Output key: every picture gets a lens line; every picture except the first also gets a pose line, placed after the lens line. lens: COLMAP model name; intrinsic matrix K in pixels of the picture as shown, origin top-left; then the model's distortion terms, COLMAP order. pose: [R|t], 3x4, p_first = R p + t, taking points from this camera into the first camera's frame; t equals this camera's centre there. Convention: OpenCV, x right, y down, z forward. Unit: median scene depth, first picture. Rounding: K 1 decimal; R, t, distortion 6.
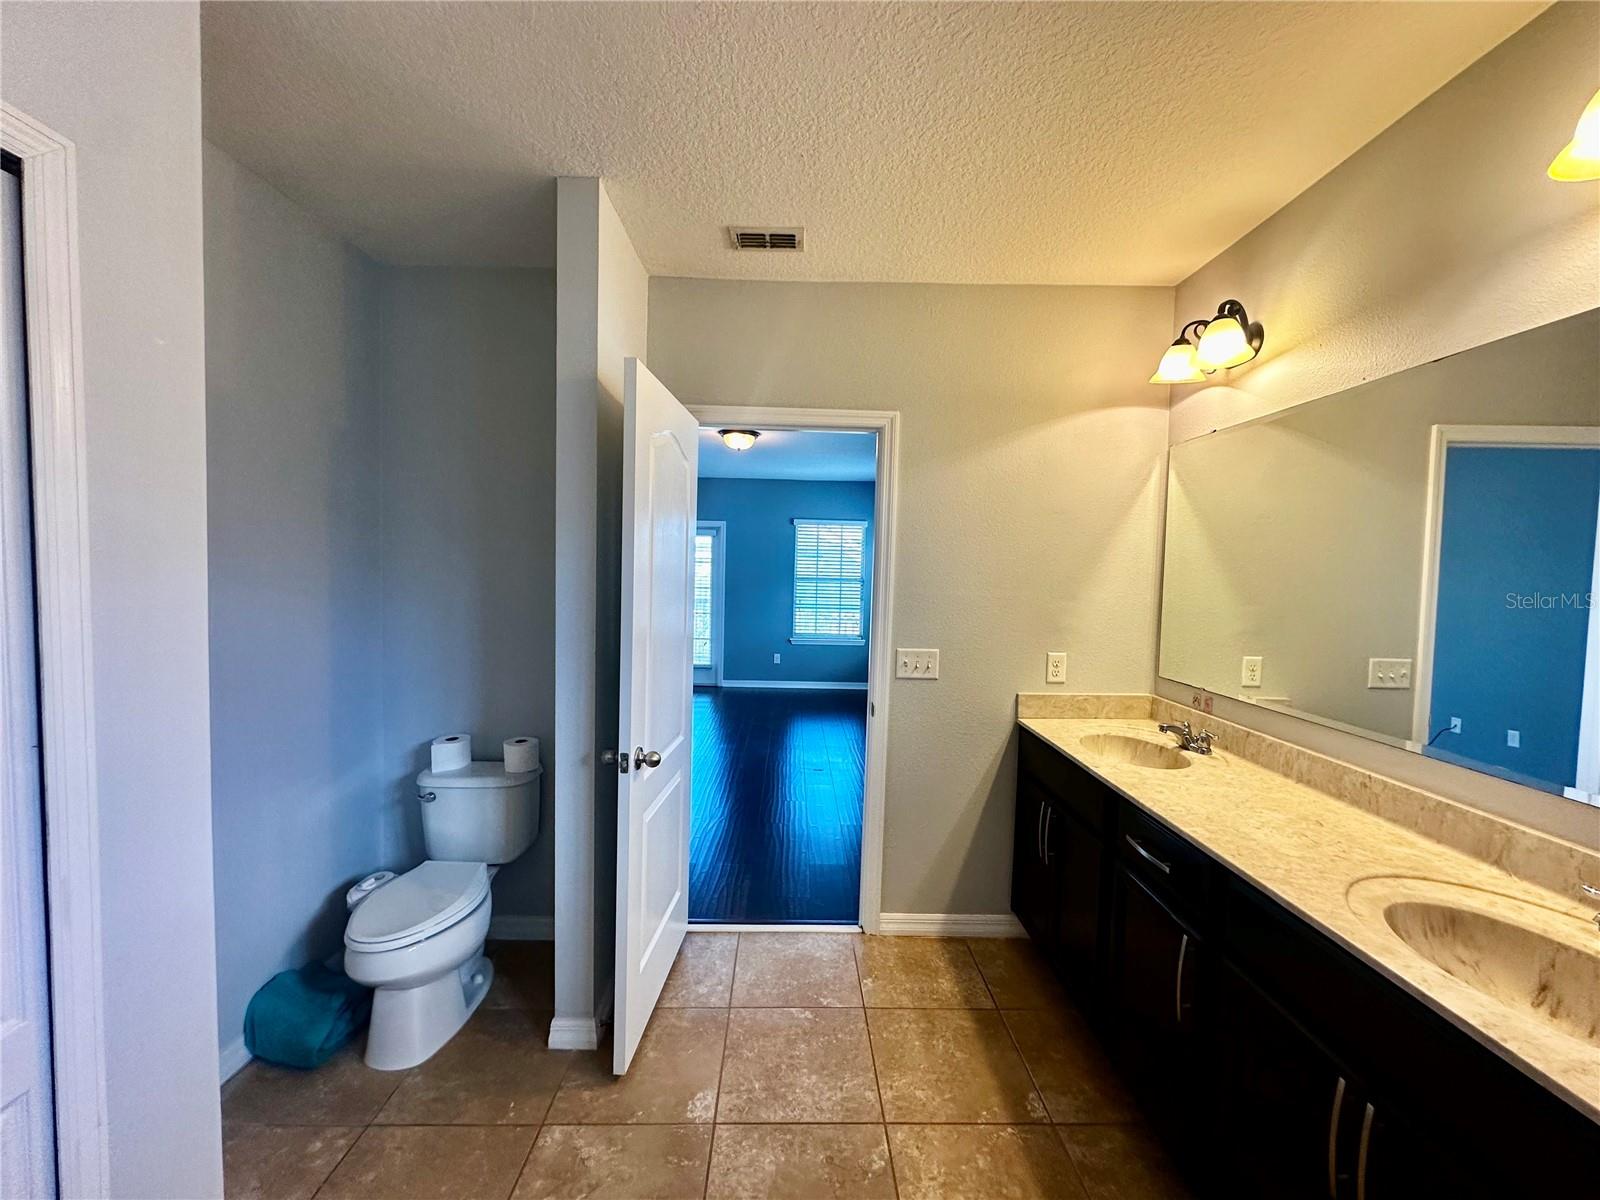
lens RADIAL K [[640.6, 0, 794.5], [0, 640.6, 600.1], [0, 0, 1]] dist [-0.007208, 0.001516]
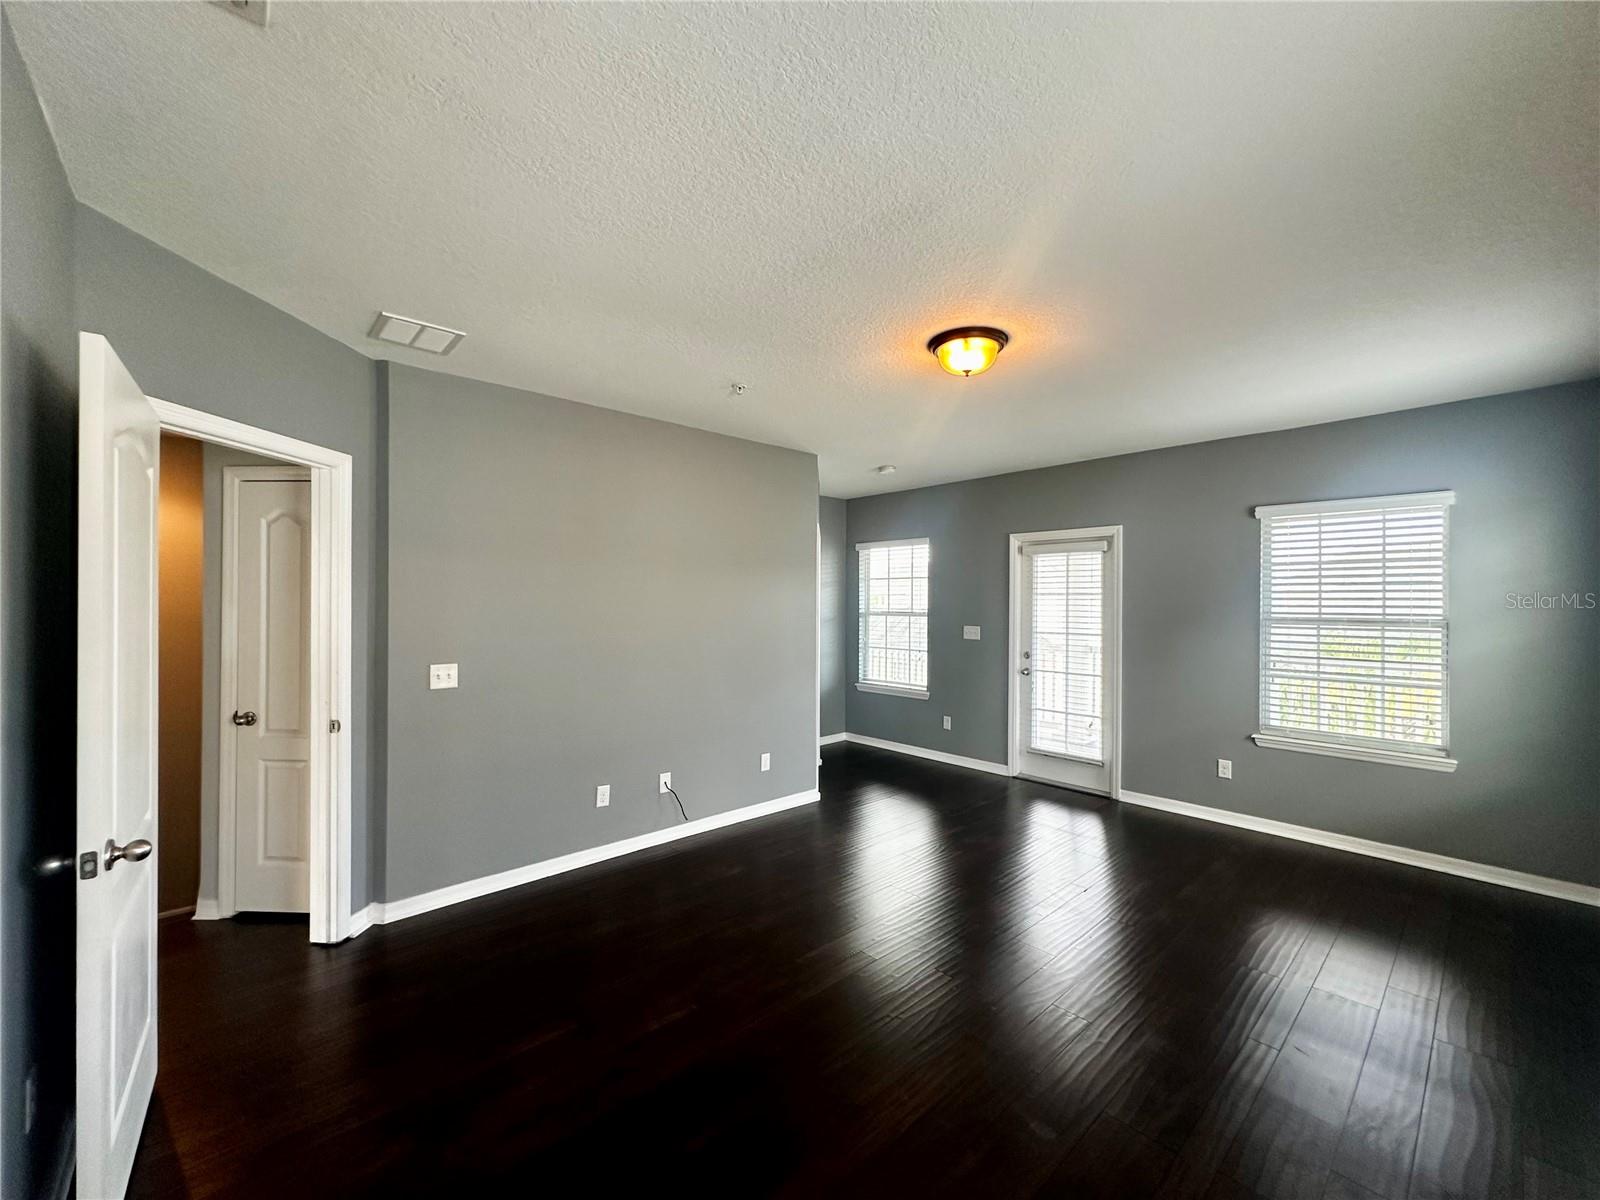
lens RADIAL K [[640.6, 0, 800.0], [0, 640.6, 601.5], [0, 0, 1]] dist [-0.007208, 0.001516]
pose [[0.679477, -0.021618, -0.733378, 0.435046], [-0.021400, 0.998557, -0.049262, -0.051804], [0.733384, 0.049167, 0.678034, 1.275588]]
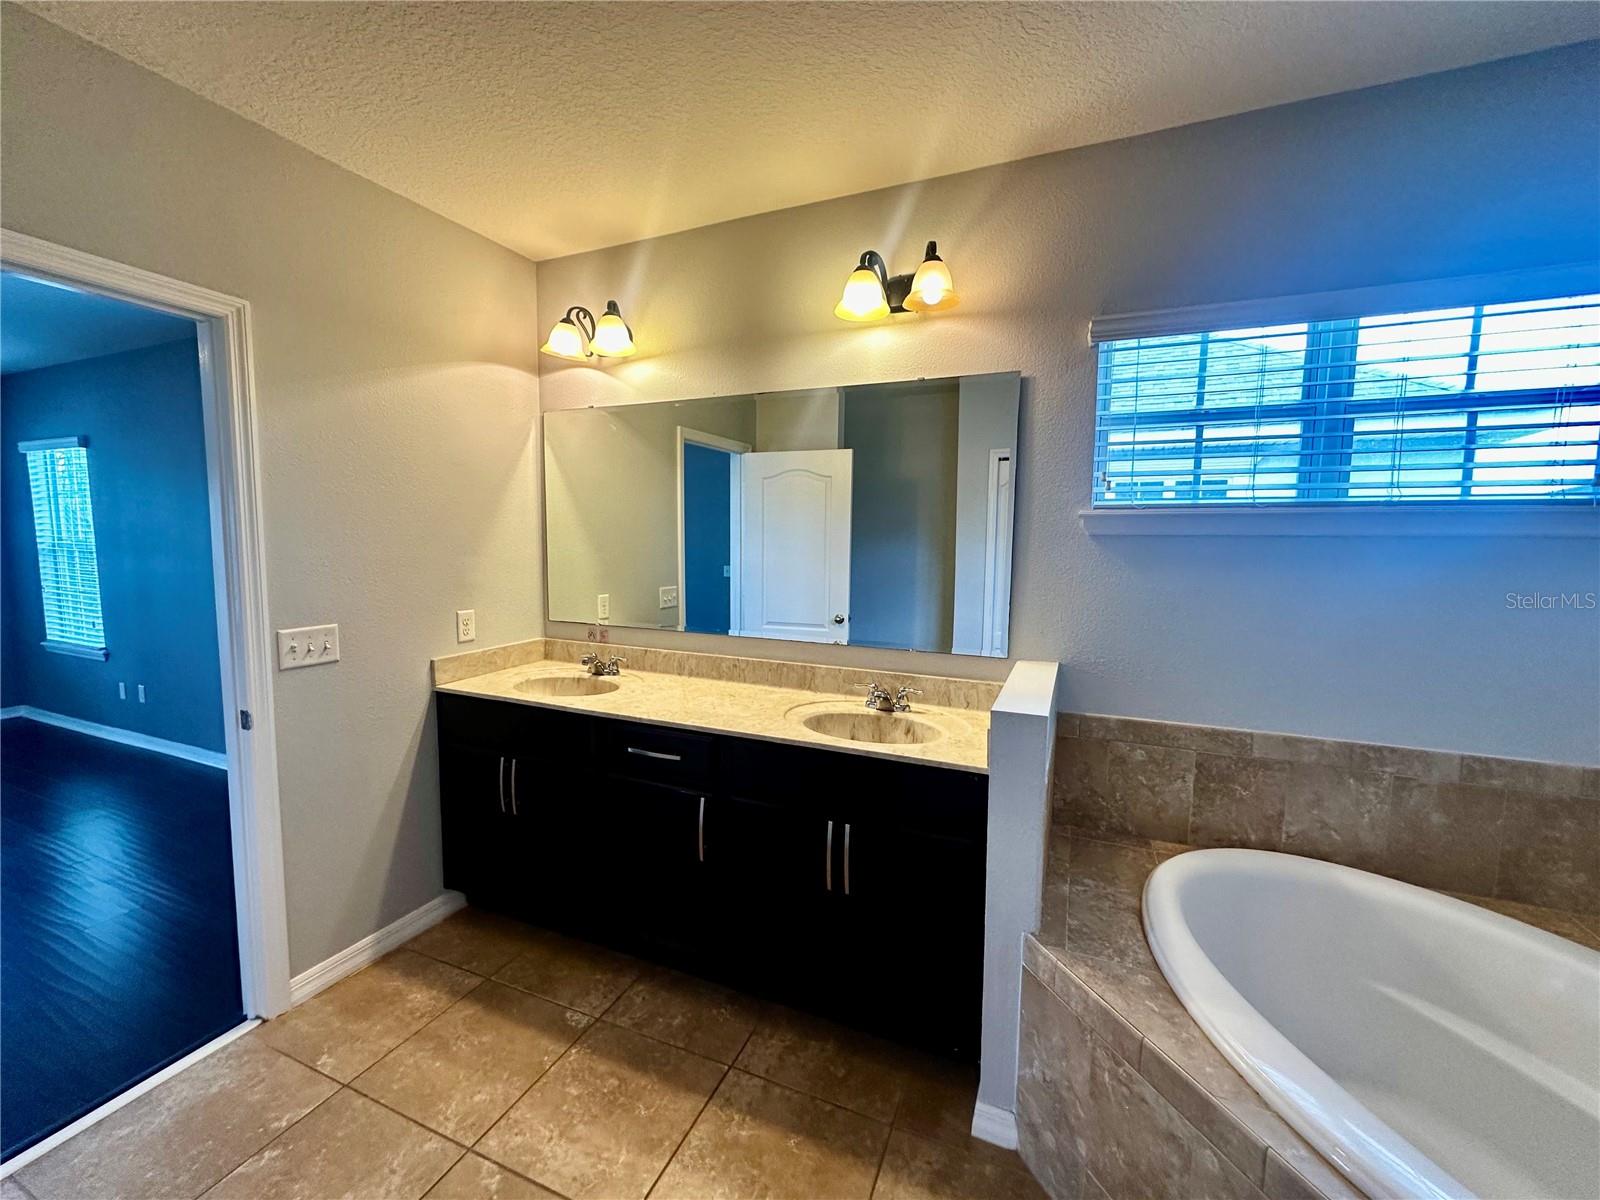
lens RADIAL K [[640.6, 0, 803.8], [0, 640.6, 600.5], [0, 0, 1]] dist [-0.007208, 0.001516]
pose [[0.392155, -0.105963, 0.913776, -0.296951], [0.040235, 0.994369, 0.098042, -0.007815], [-0.919019, -0.001682, 0.394210, 0.161480]]
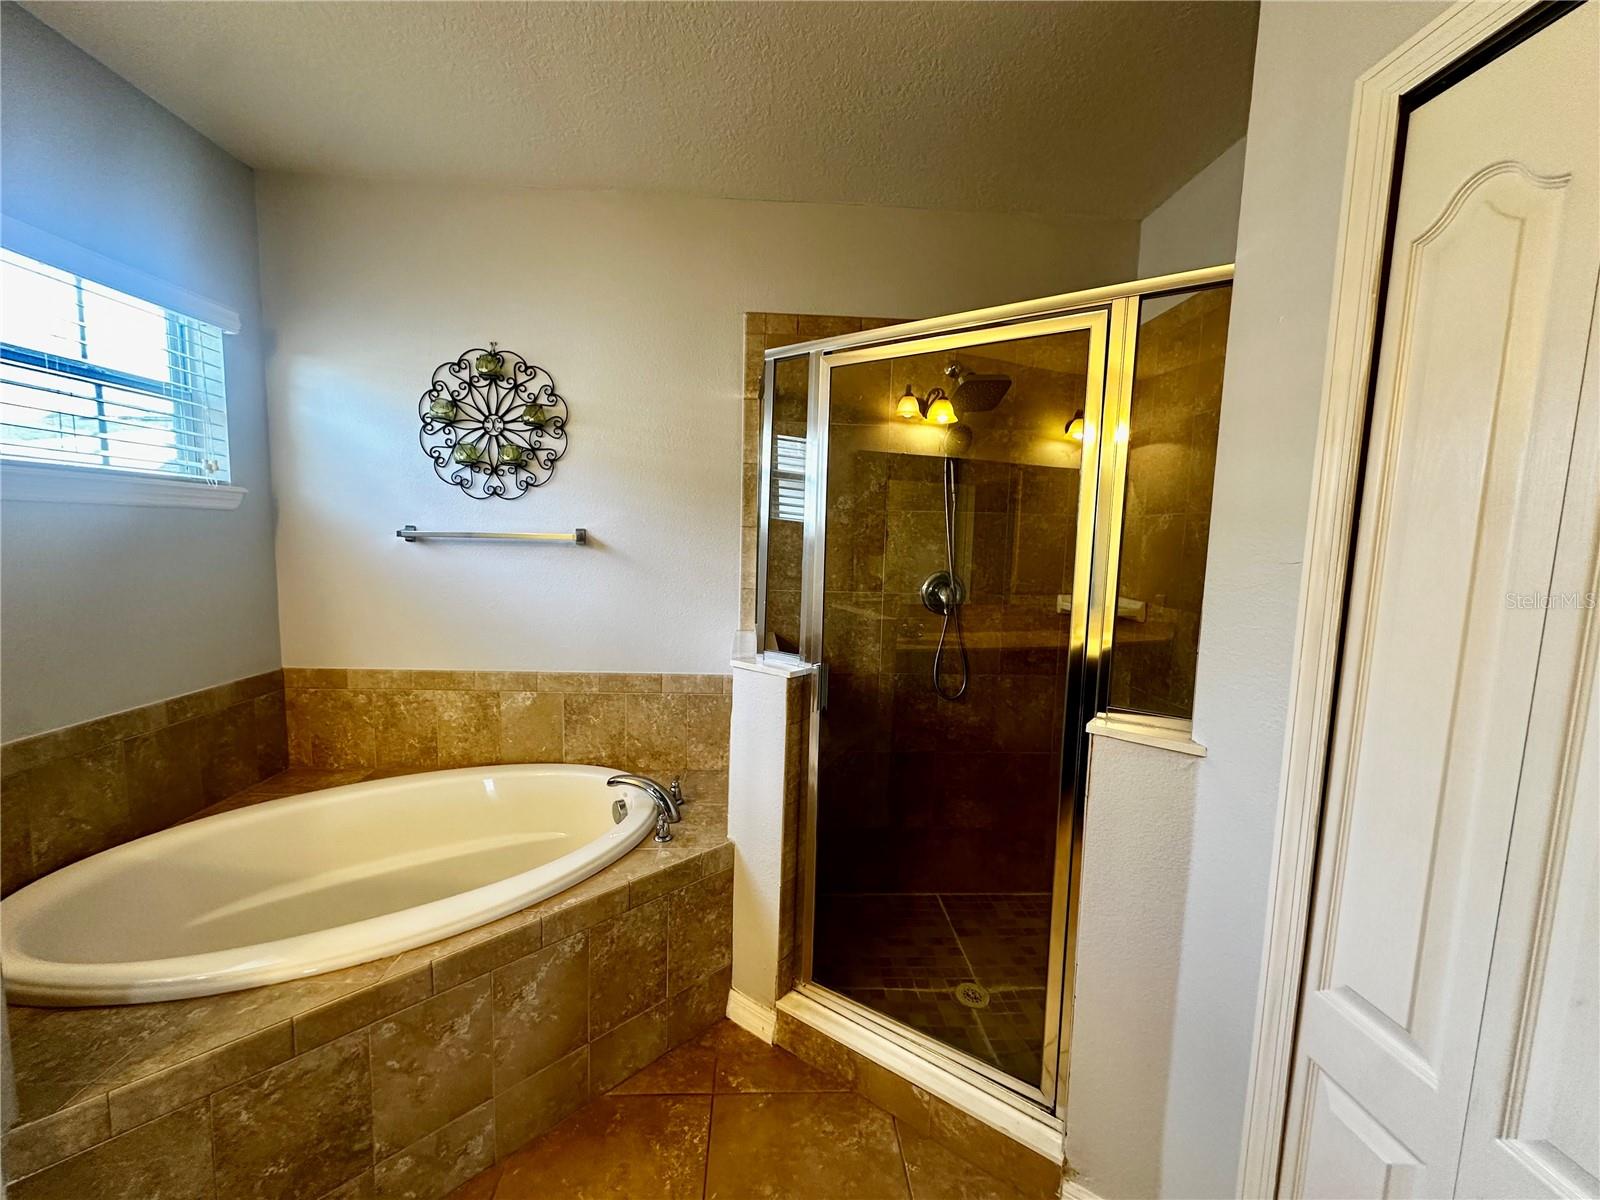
lens RADIAL K [[640.6, 0, 800.4], [0, 640.6, 600.1], [0, 0, 1]] dist [-0.007208, 0.001516]
pose [[-0.997491, -0.042567, -0.056571, -0.120276], [-0.050324, 0.988345, 0.143669, -0.016477], [0.049796, 0.146156, -0.988008, 0.571448]]
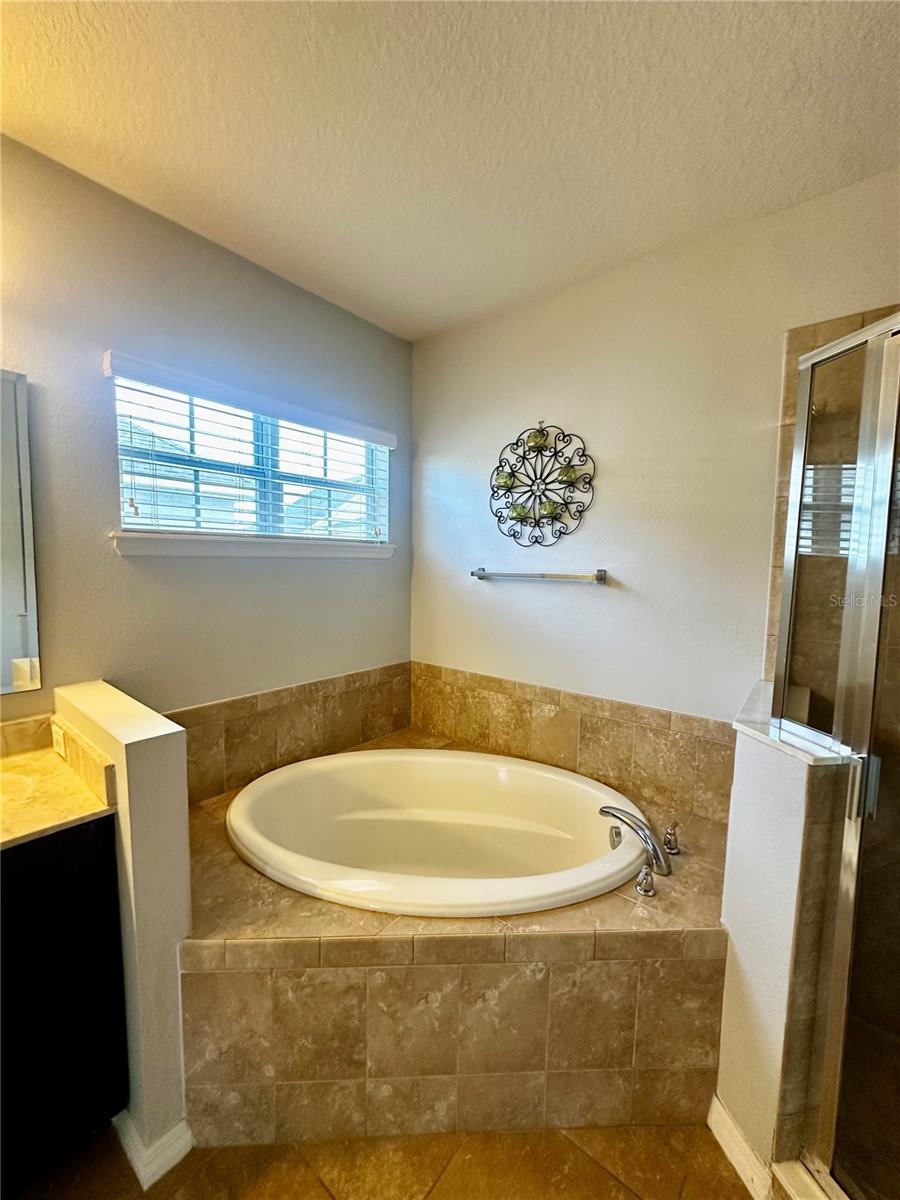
lens RADIAL K [[480.5, 0, 449.0], [0, 480.5, 598.5], [0, 0, 1]] dist [-0.007208, 0.001516]
pose [[-0.772234, -0.082831, 0.629916, -0.159243], [-0.002955, 0.991922, 0.126811, -0.021965], [-0.635332, 0.096067, -0.766241, 0.376315]]
